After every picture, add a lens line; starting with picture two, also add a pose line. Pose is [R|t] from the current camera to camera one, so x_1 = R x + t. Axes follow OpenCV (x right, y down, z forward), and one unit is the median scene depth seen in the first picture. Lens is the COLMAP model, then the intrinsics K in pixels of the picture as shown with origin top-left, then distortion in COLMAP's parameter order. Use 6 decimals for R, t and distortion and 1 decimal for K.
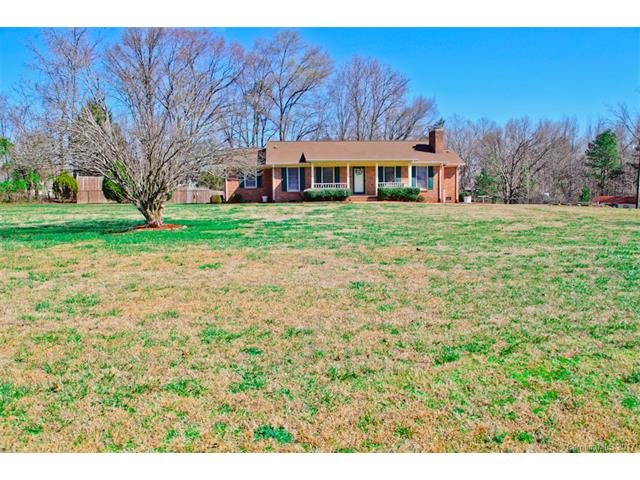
lens RADIAL K [[511.9, 0, 320.8], [0, 511.9, 252.7], [0, 0, 1]] dist [-0.160536, 0.110809]
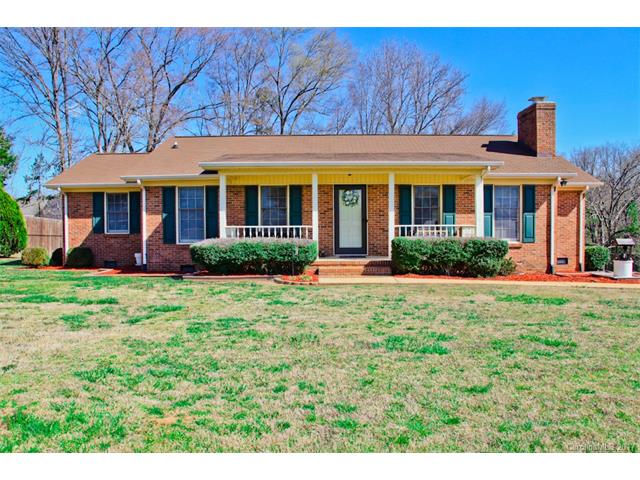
lens RADIAL K [[511.9, 0, 320.8], [0, 511.9, 252.7], [0, 0, 1]] dist [-0.160536, 0.110809]
pose [[0.994767, 0.015256, -0.101025, 0.093833], [-0.023032, 0.996822, -0.076258, -0.084326], [0.099540, 0.078186, 0.991957, 0.602434]]
